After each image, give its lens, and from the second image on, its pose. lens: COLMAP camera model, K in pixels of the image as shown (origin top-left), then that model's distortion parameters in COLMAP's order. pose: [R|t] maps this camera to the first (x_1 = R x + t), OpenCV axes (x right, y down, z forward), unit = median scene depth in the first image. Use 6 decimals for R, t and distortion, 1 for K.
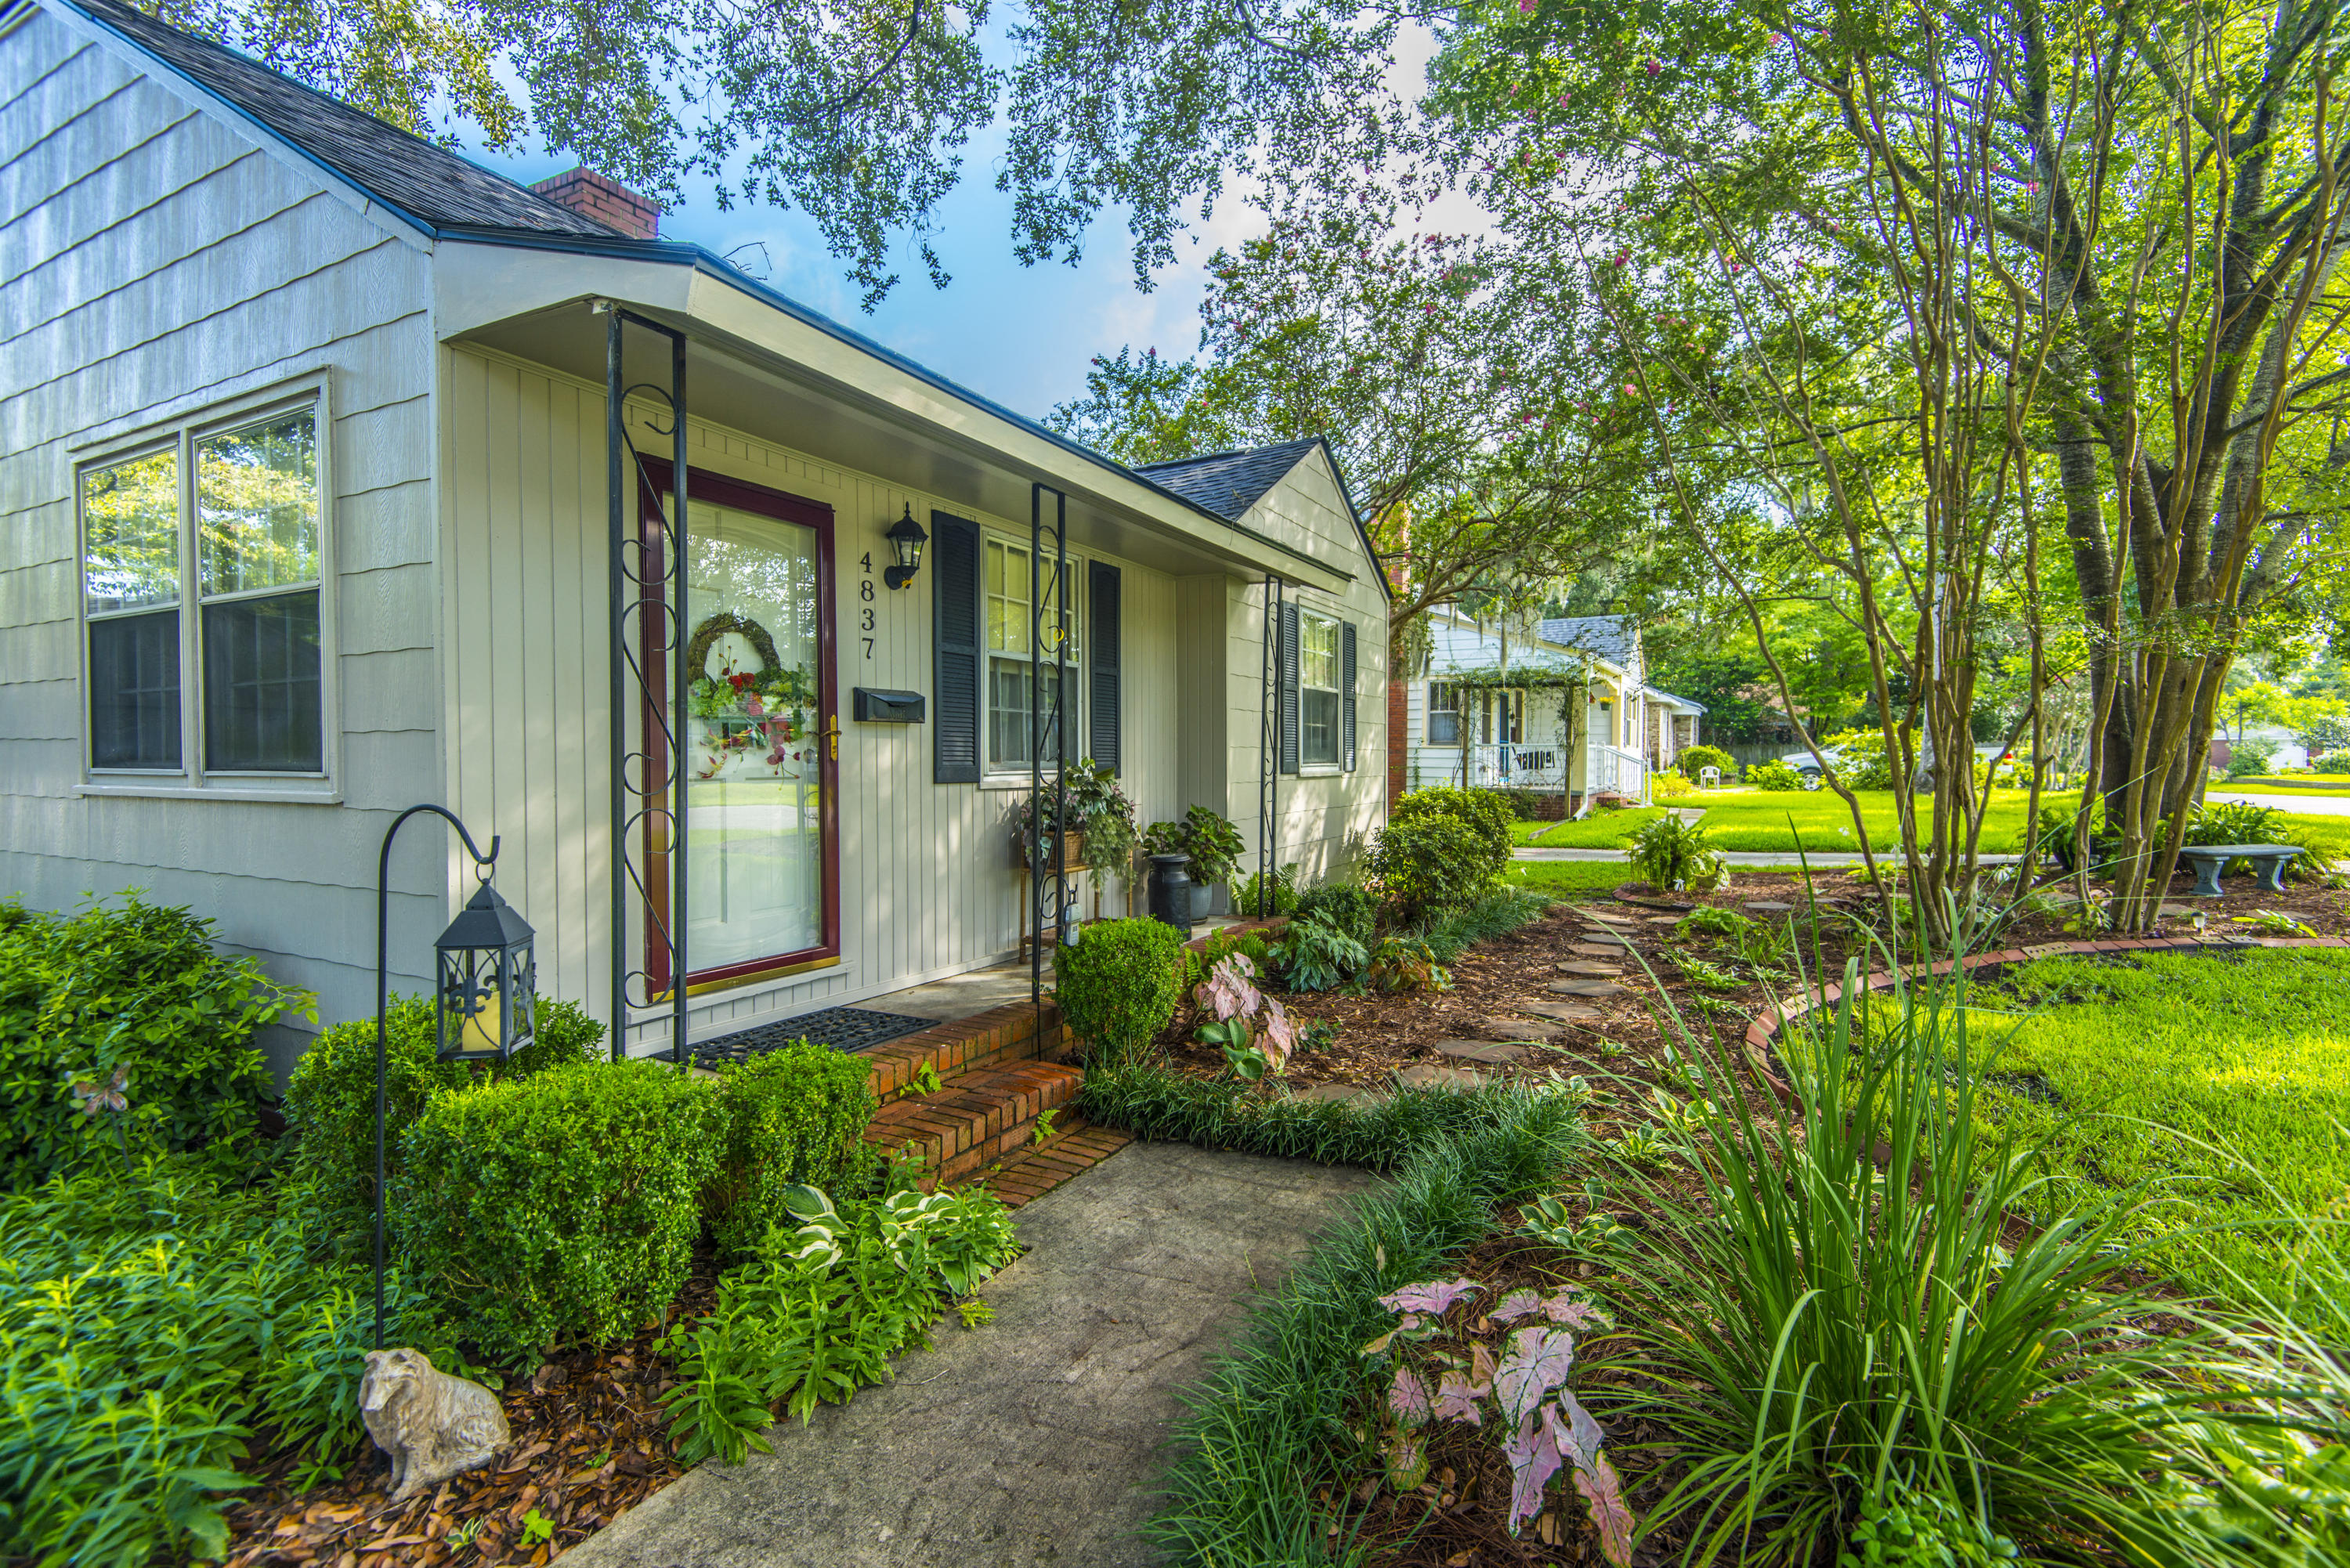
lens RADIAL K [[1060.6, 0, 1182.8], [0, 1060.6, 776.9], [0, 0, 1]] dist [0.036943, -0.021995]
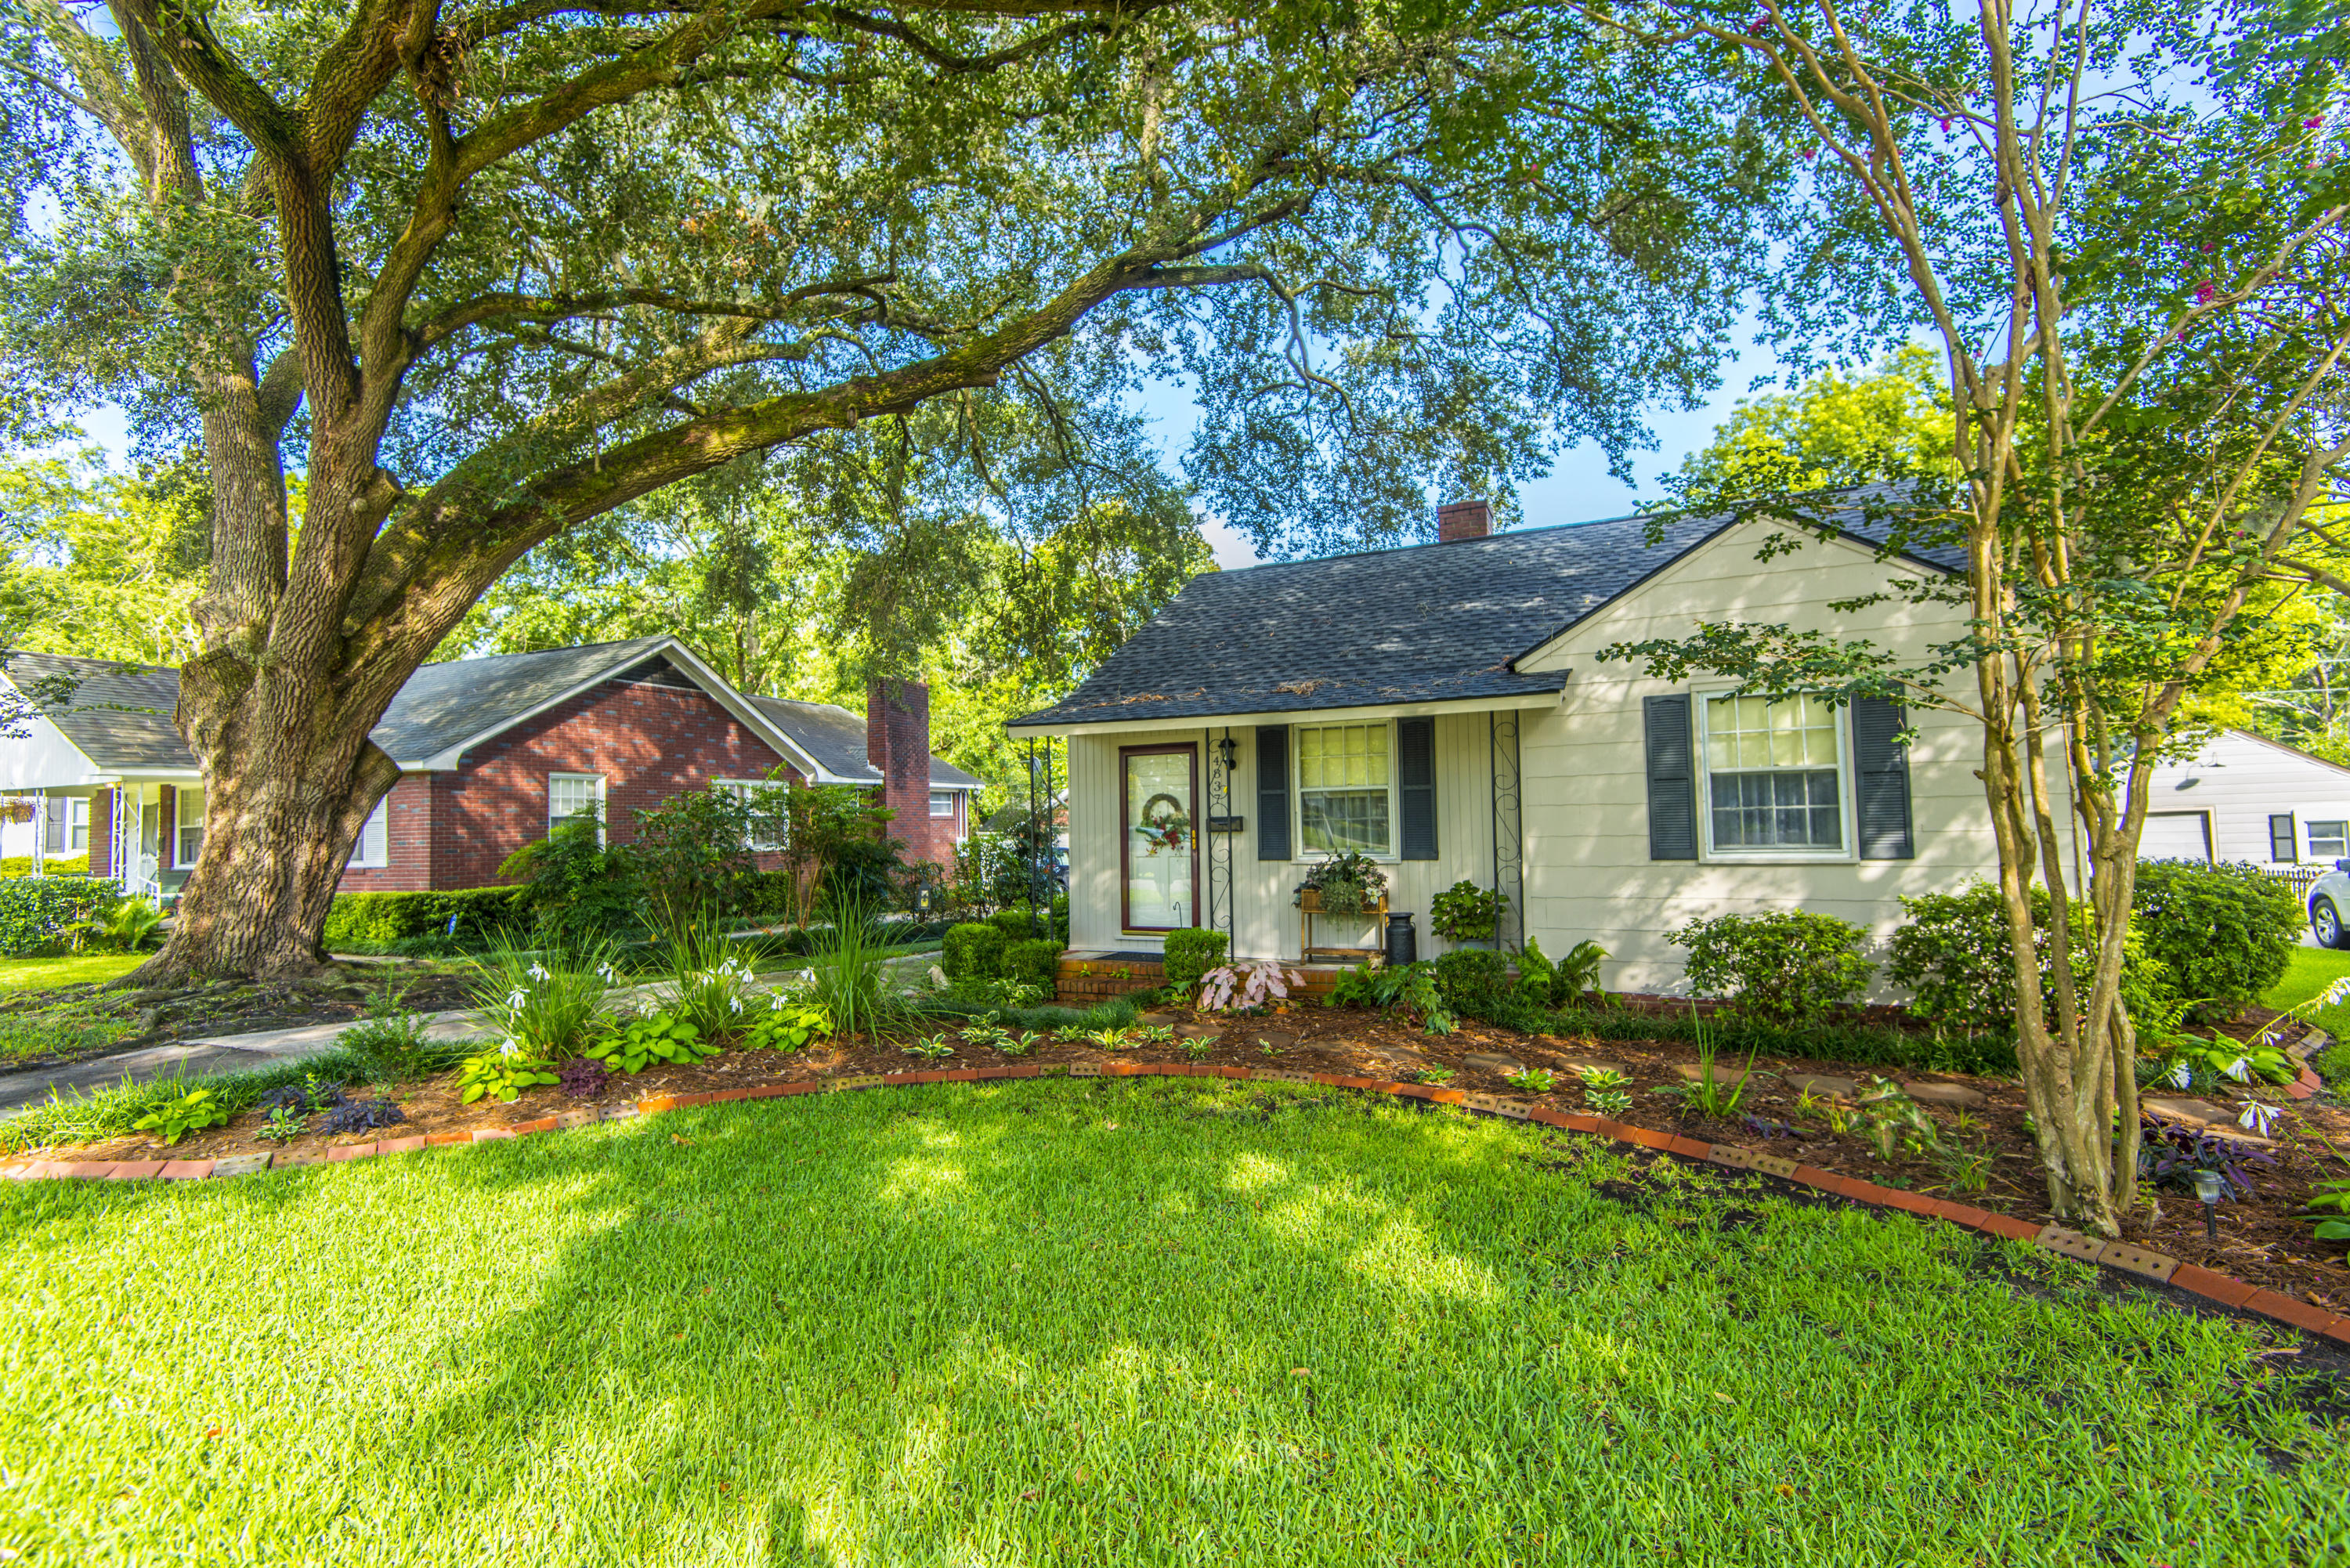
lens RADIAL K [[1060.6, 0, 1182.8], [0, 1060.6, 776.9], [0, 0, 1]] dist [0.036943, -0.021995]
pose [[0.053892, -0.048759, -0.997356, 1.900552], [0.004741, 0.998808, -0.048574, -0.057622], [0.998536, -0.002111, 0.054059, 0.791176]]
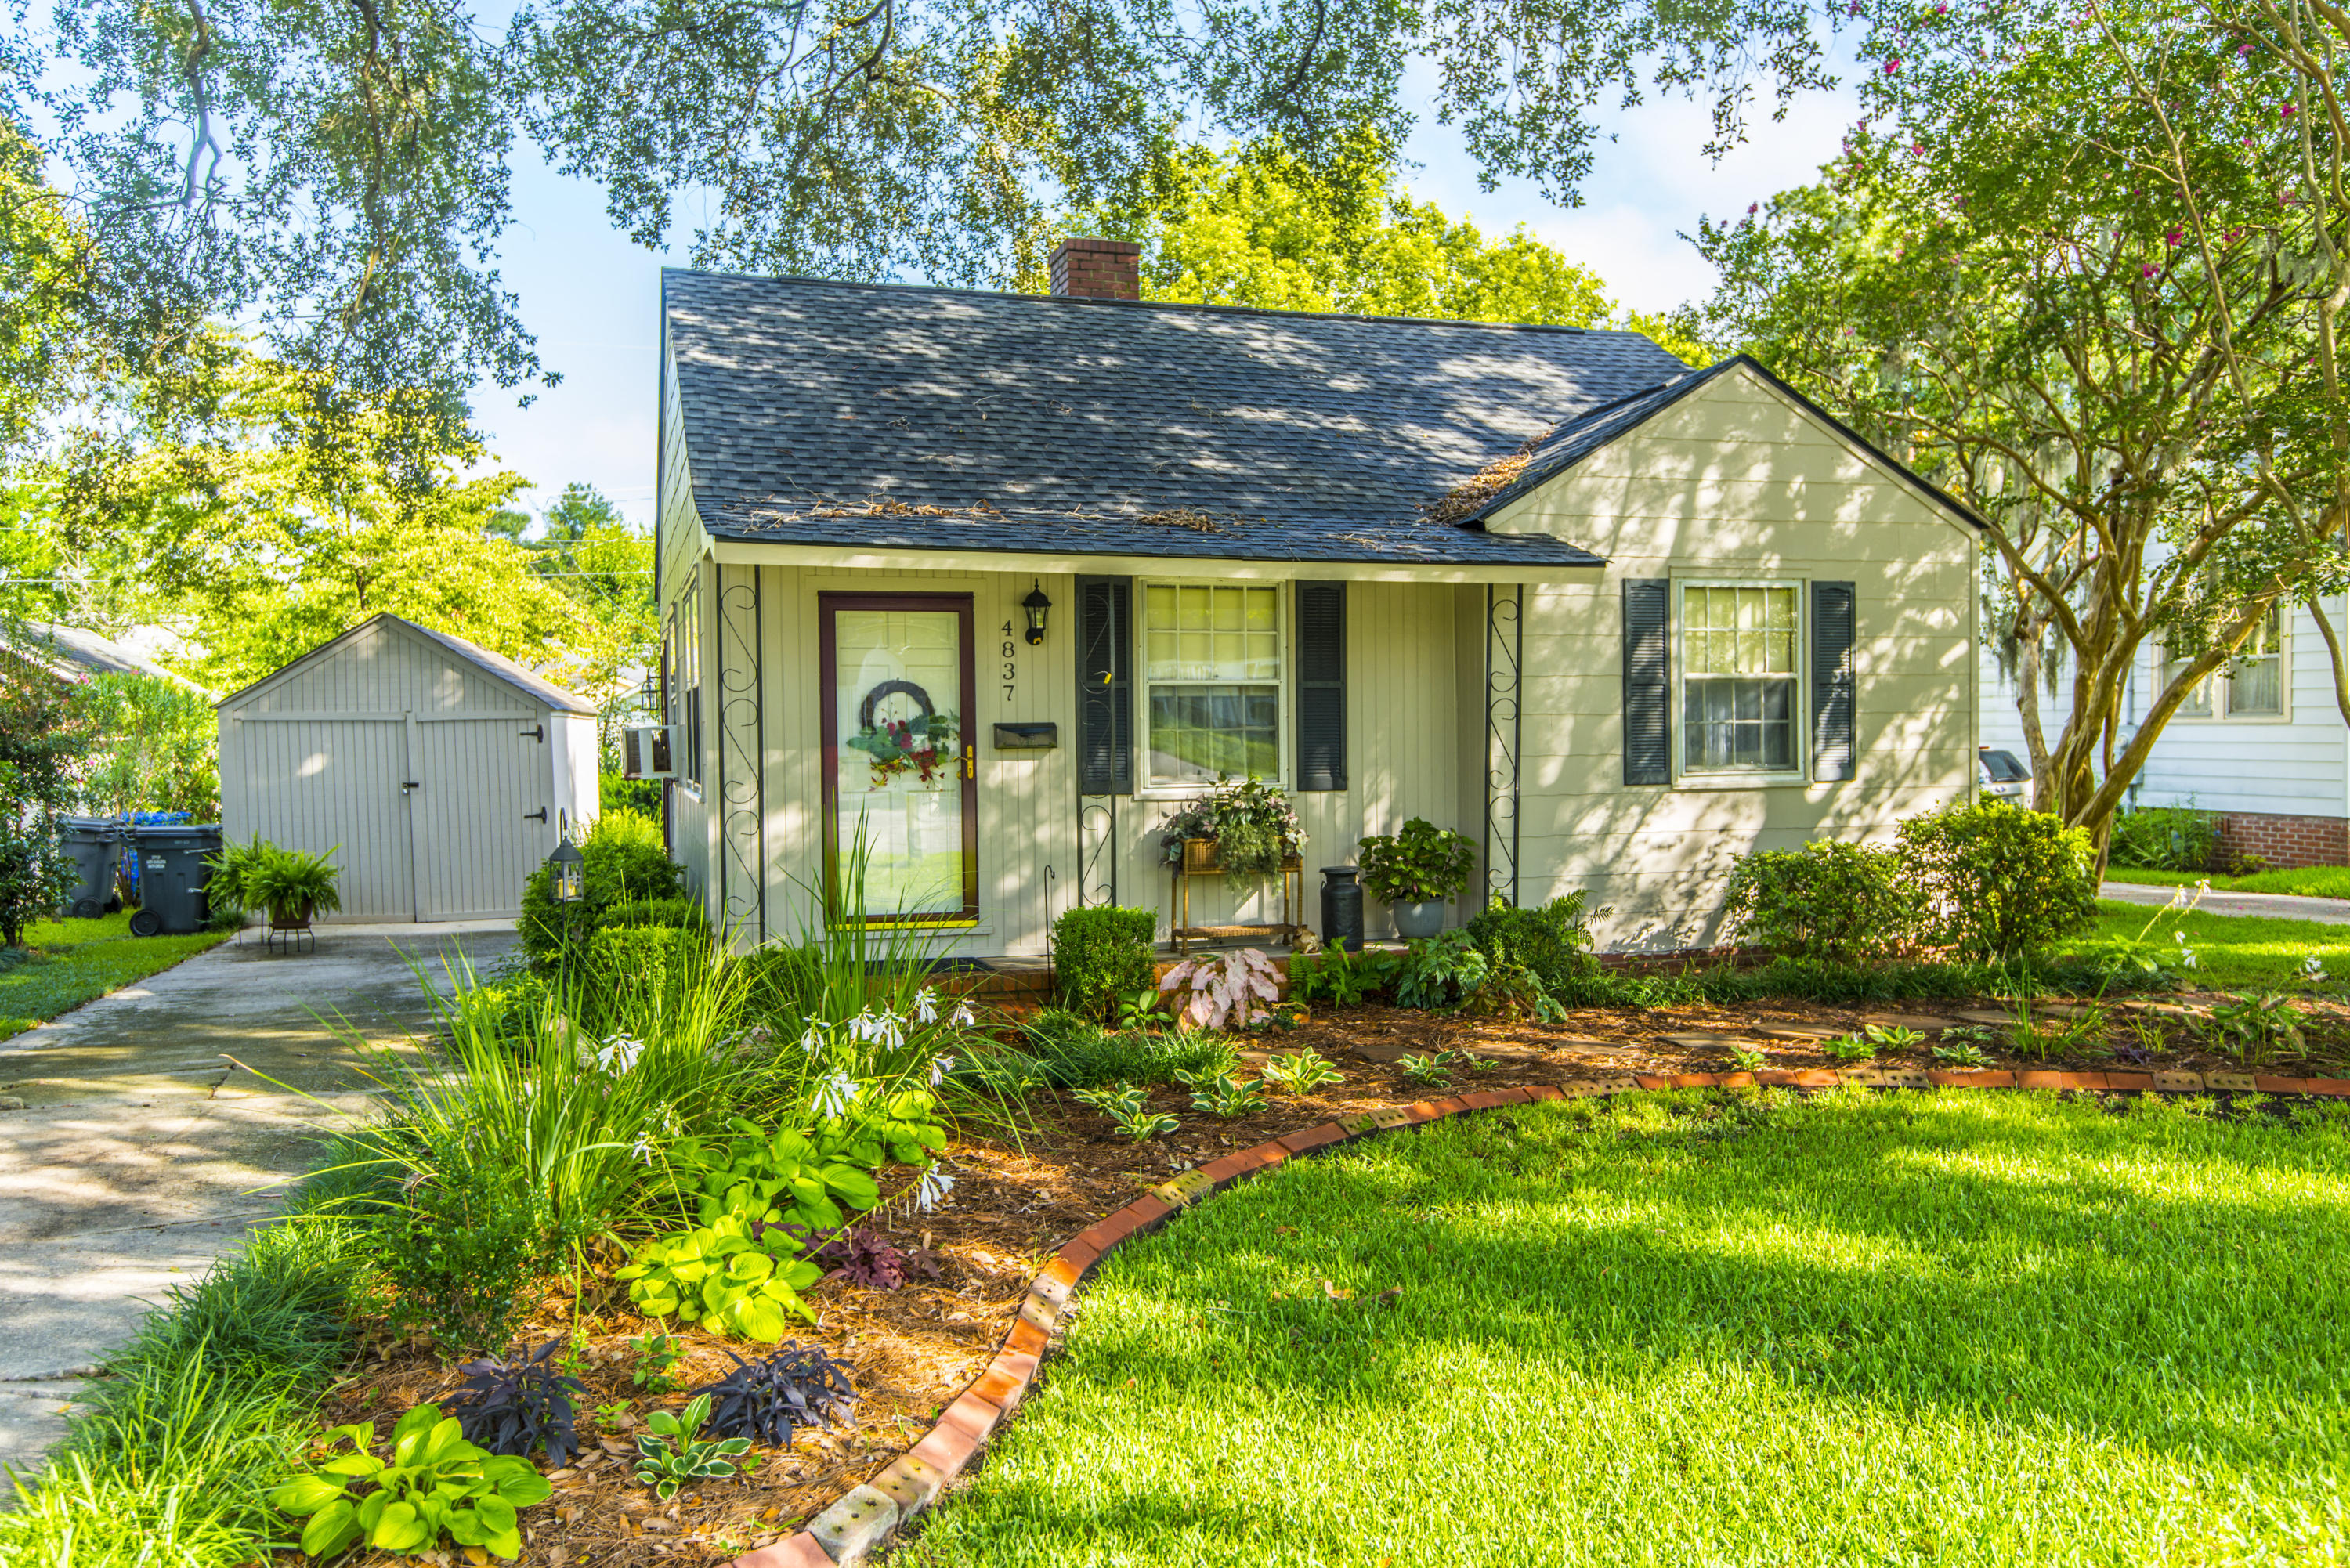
lens RADIAL K [[1817.4, 0, 1168.7], [0, 1817.4, 767.6], [0, 0, 1]] dist [0.009384, 0.008311]
pose [[0.714441, 0.003271, -0.699688, 1.416441], [0.000749, 0.999985, 0.005440, -0.038976], [0.699696, -0.004410, 0.714428, -0.476844]]
